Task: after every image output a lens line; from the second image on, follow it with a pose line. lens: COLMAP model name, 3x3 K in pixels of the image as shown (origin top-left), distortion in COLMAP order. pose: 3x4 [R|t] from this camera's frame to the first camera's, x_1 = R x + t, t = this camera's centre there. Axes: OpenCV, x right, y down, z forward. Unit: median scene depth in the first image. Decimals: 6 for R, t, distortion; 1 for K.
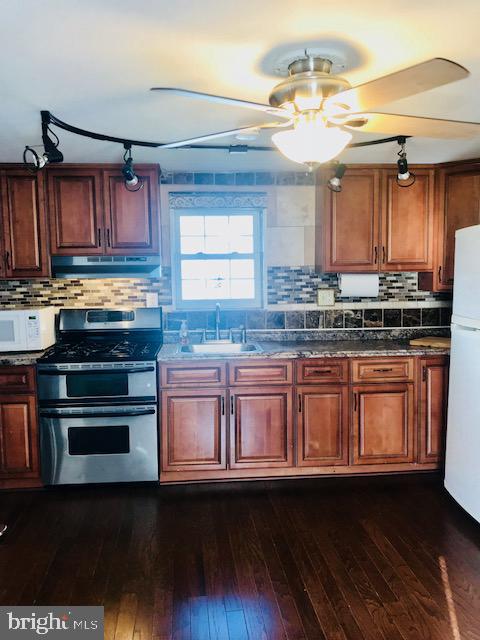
lens RADIAL K [[521.5, 0, 242.8], [0, 521.5, 317.5], [0, 0, 1]] dist [0.095646, -0.245074]
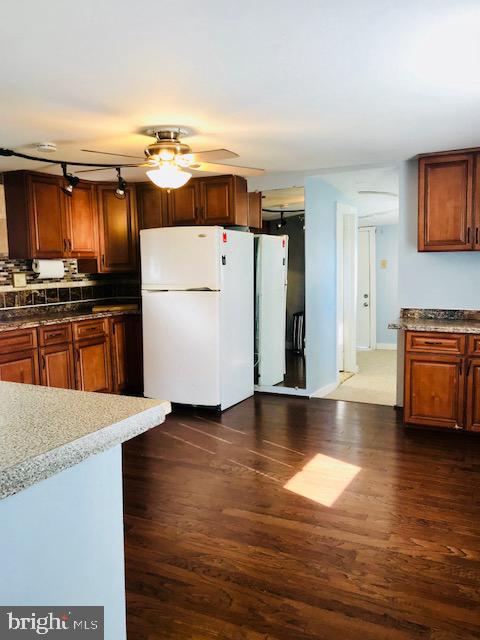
lens RADIAL K [[531.7, 0, 242.3], [0, 531.7, 316.7], [0, 0, 1]] dist [0.038196, -0.008529]
pose [[0.548769, -0.088398, 0.831287, -0.604096], [0.090505, 0.994831, 0.046043, 0.035788], [-0.831060, 0.049969, 0.553933, -0.092715]]
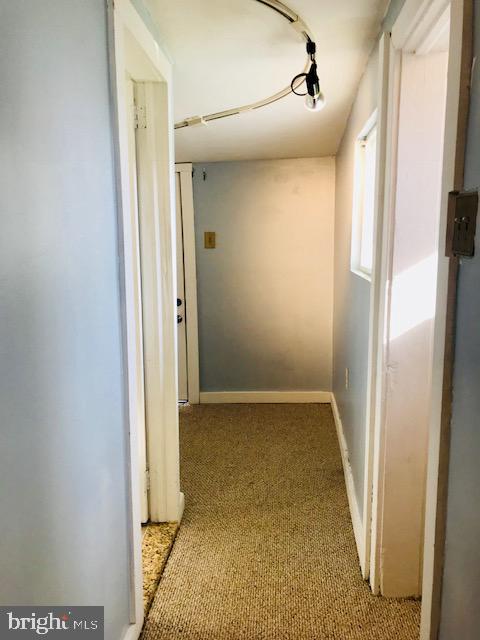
lens RADIAL K [[521.5, 0, 242.8], [0, 521.5, 317.5], [0, 0, 1]] dist [0.095646, -0.245074]
pose [[0.165723, -0.127174, 0.977938, 0.387857], [0.088248, 0.989584, 0.113734, 0.020794], [-0.982216, 0.067453, 0.175220, 0.343445]]
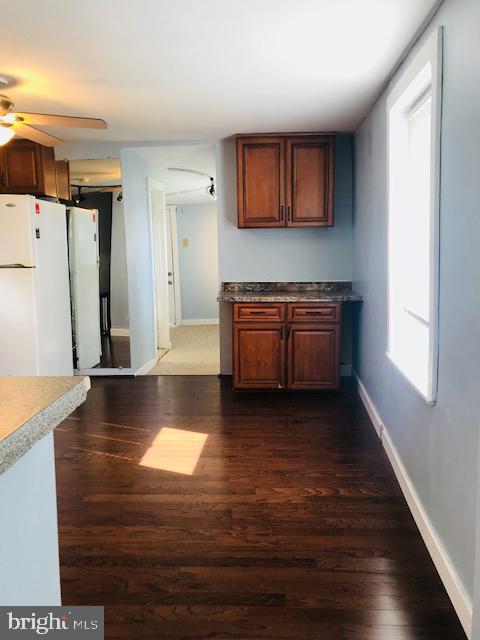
lens RADIAL K [[531.7, 0, 242.3], [0, 531.7, 316.7], [0, 0, 1]] dist [0.038196, -0.008529]
pose [[0.165489, -0.135439, 0.976867, -0.638787], [0.101837, 0.987577, 0.119672, 0.039821], [-0.980940, 0.079676, 0.177226, 0.010146]]
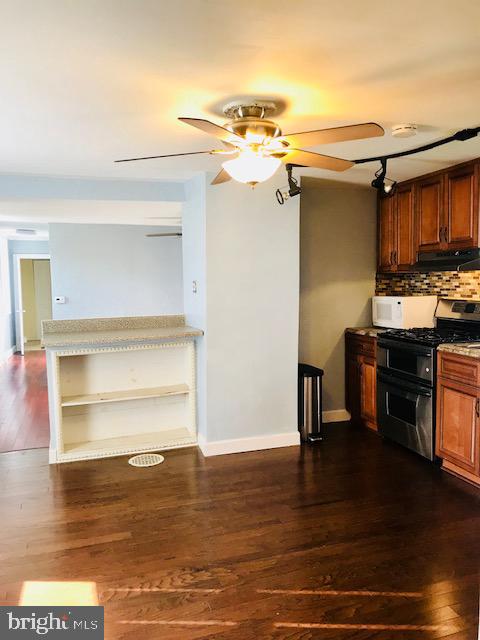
lens RADIAL K [[521.5, 0, 242.8], [0, 521.5, 317.5], [0, 0, 1]] dist [0.095646, -0.245074]
pose [[0.200556, 0.082175, -0.976230, 0.685230], [-0.076457, 0.994750, 0.068026, -0.019972], [0.976694, 0.060996, 0.205786, 0.339759]]
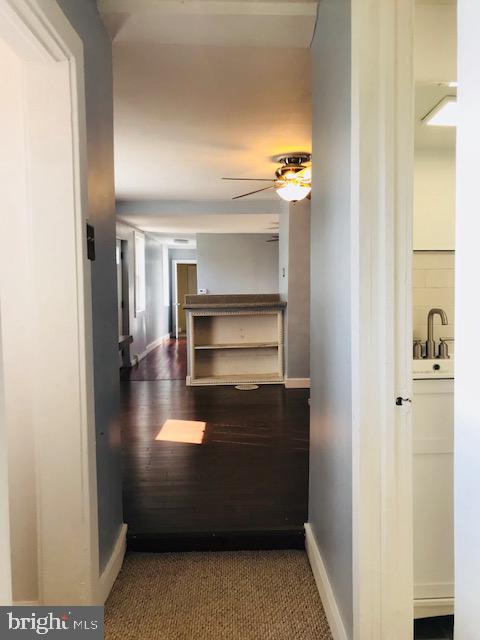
lens RADIAL K [[521.5, 0, 242.8], [0, 521.5, 317.5], [0, 0, 1]] dist [0.095646, -0.245074]
pose [[-0.079350, 0.060755, -0.994994, 1.164861], [-0.077991, 0.994703, 0.066957, 0.037275], [0.993791, 0.082914, -0.074192, 0.466520]]
